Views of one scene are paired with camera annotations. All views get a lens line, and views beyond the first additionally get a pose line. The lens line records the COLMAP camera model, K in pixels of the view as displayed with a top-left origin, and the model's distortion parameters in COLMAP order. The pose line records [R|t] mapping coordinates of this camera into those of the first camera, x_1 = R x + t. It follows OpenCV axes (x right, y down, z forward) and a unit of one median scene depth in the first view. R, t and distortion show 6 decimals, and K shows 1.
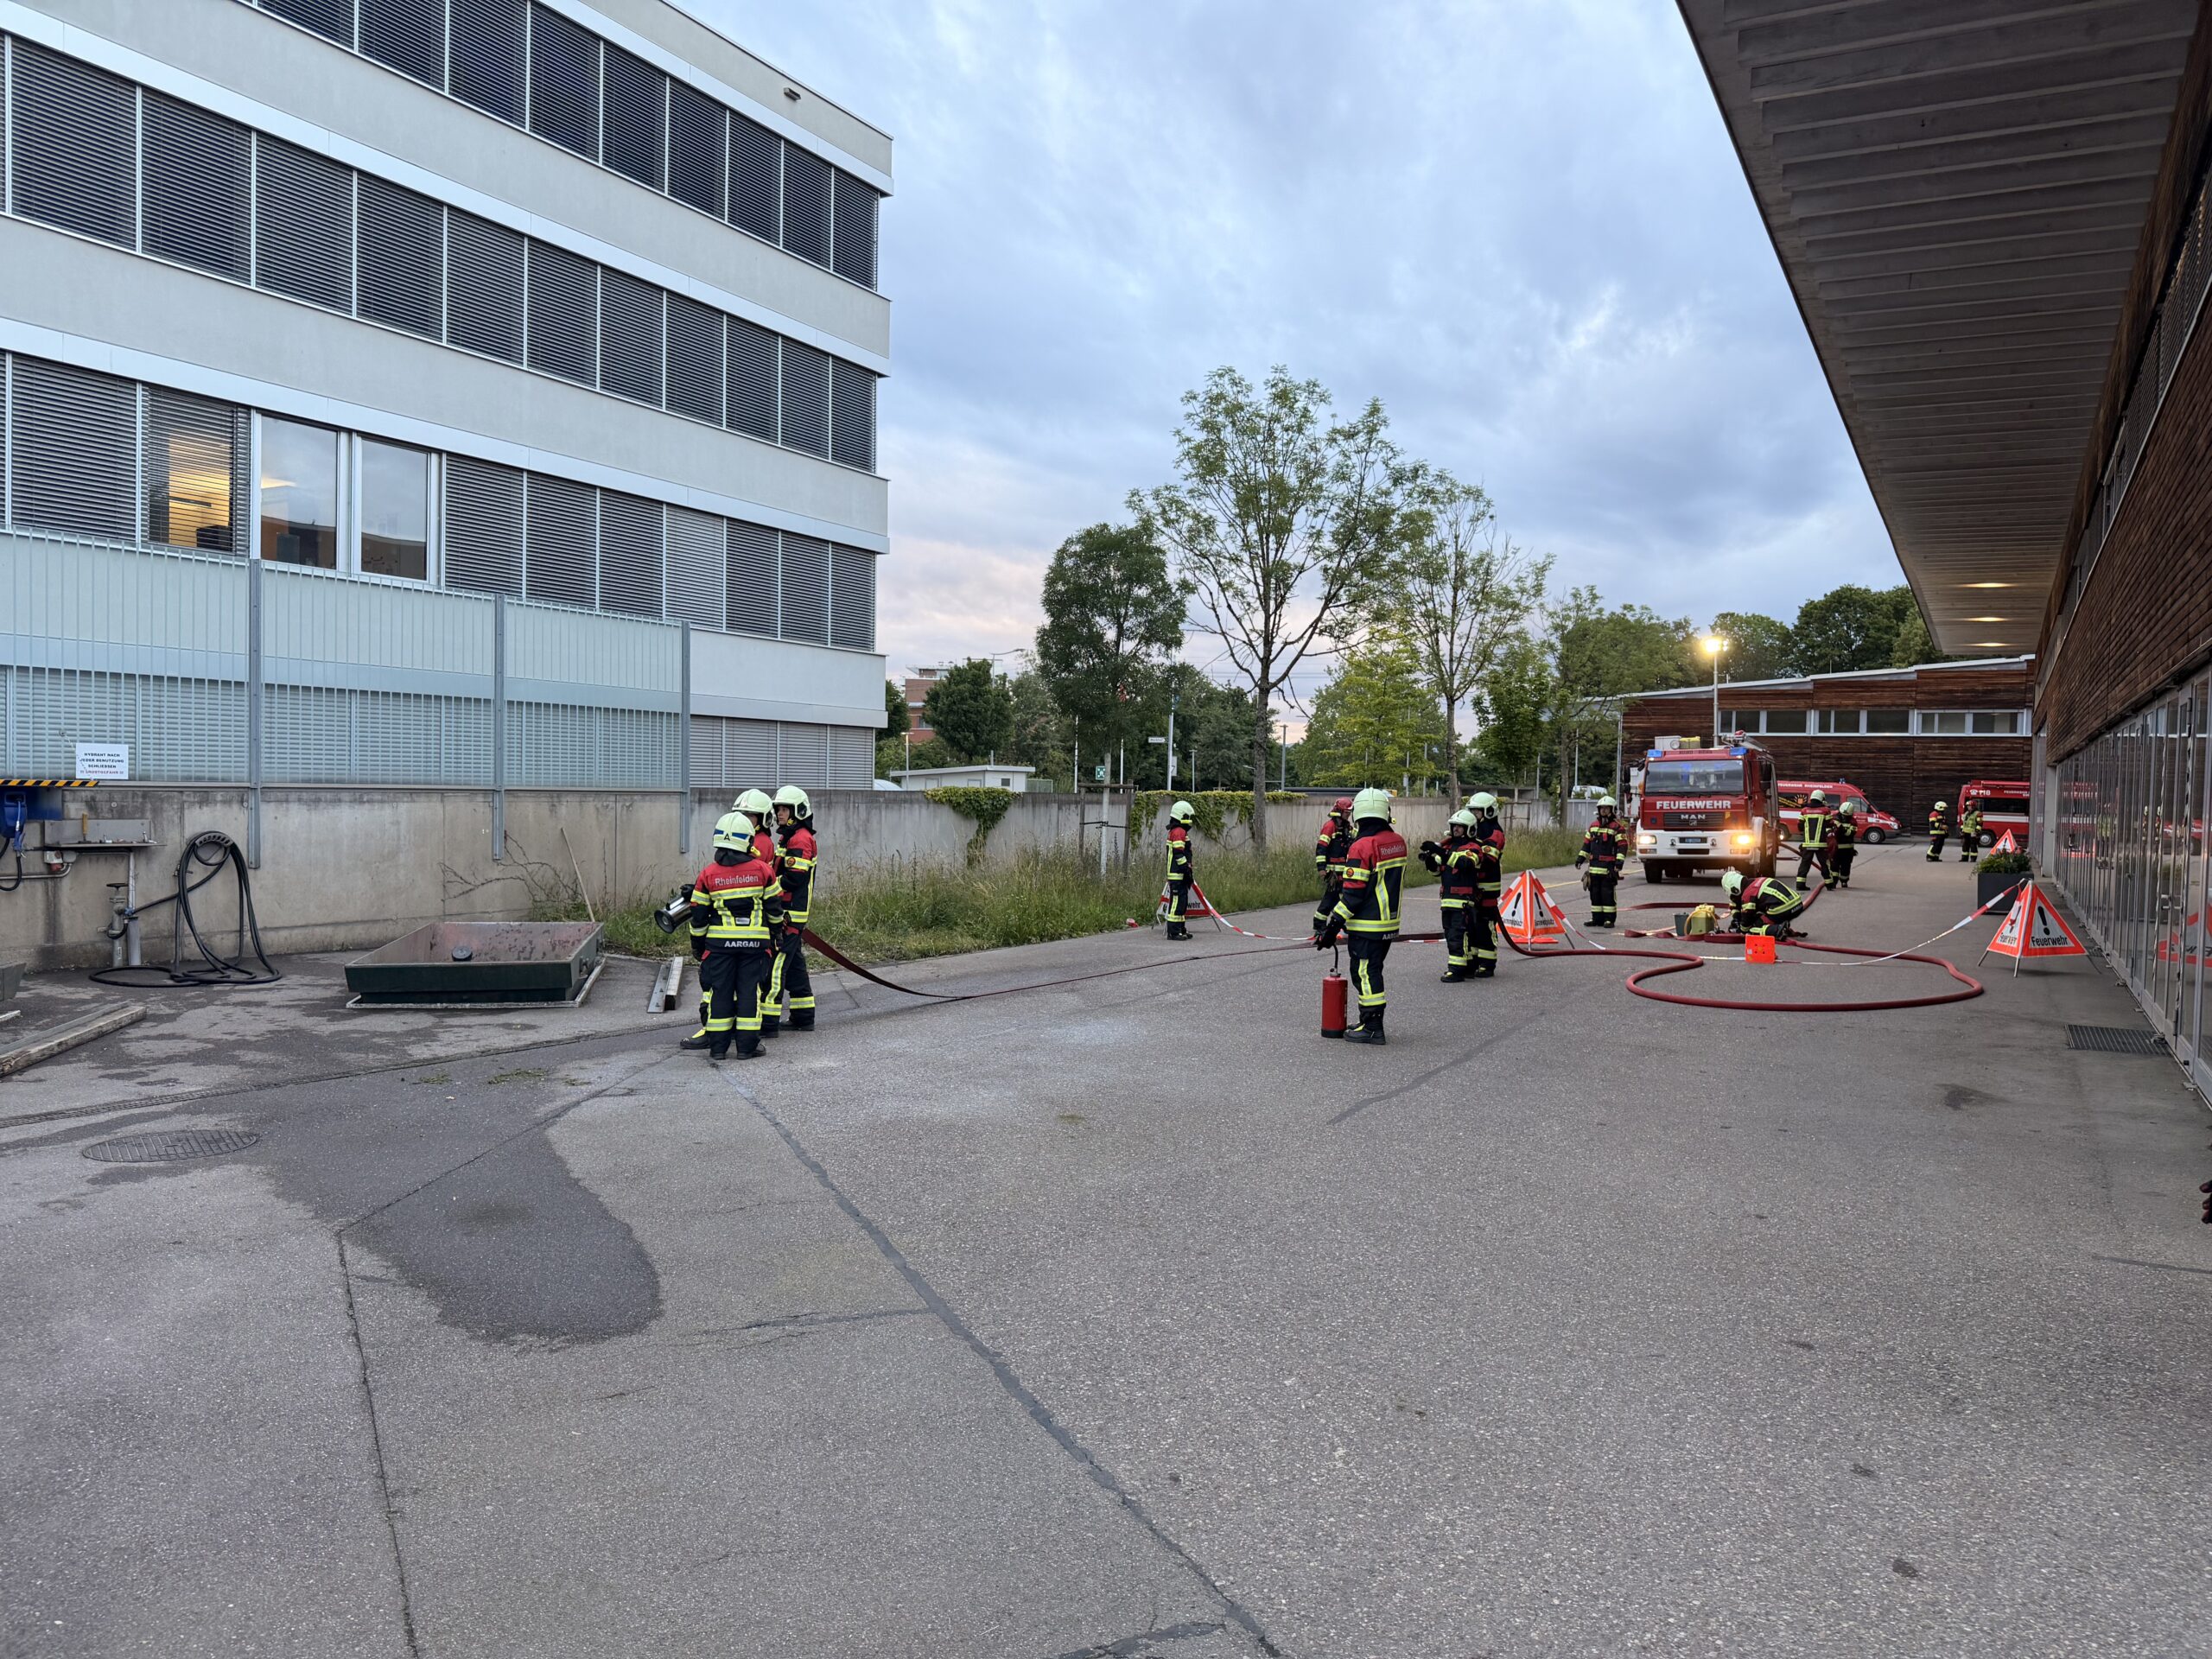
lens RADIAL K [[1529.1, 0, 1106.0], [0, 1529.1, 829.5], [0, 0, 1]] dist [0.100263, -0.129012]
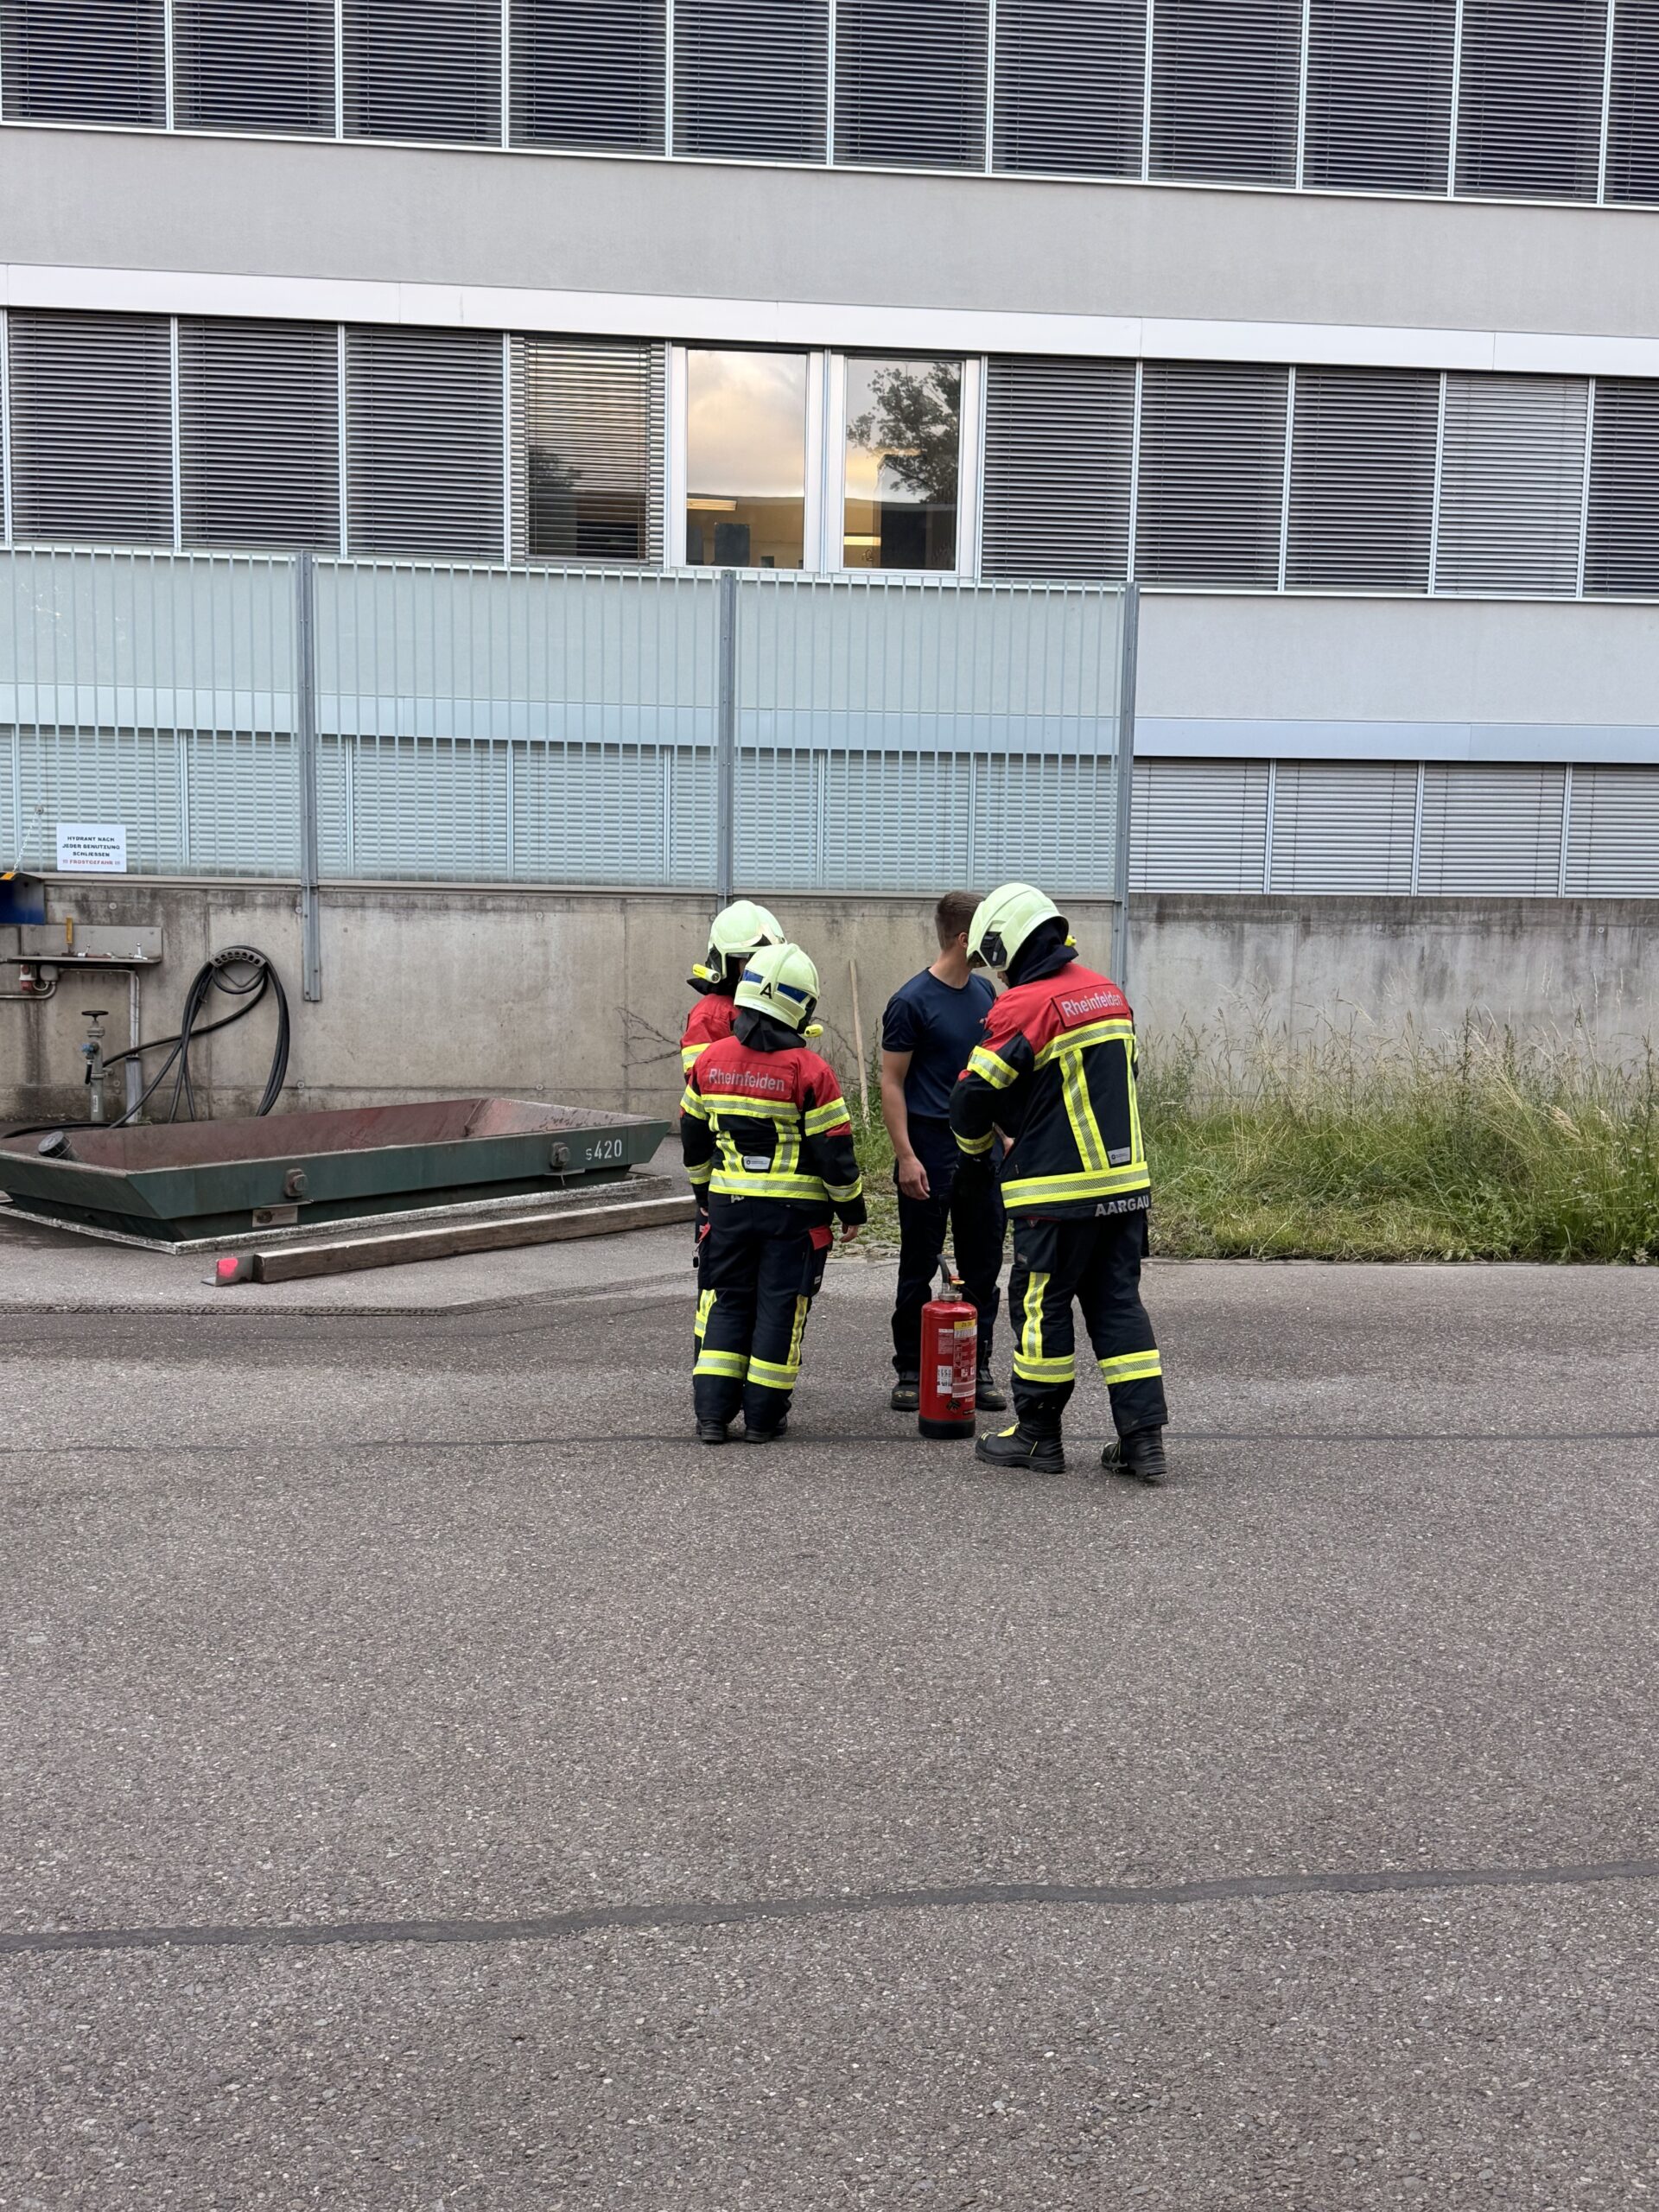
lens RADIAL K [[2156.3, 0, 829.5], [0, 2156.3, 1106.0], [0, 0, 1]] dist [0.210713, -0.469218]
pose [[0.580958, 0.077802, -0.810207, 0.298646], [-0.028964, 0.996767, 0.074948, -0.006468], [0.813418, -0.020075, 0.581333, 0.464139]]
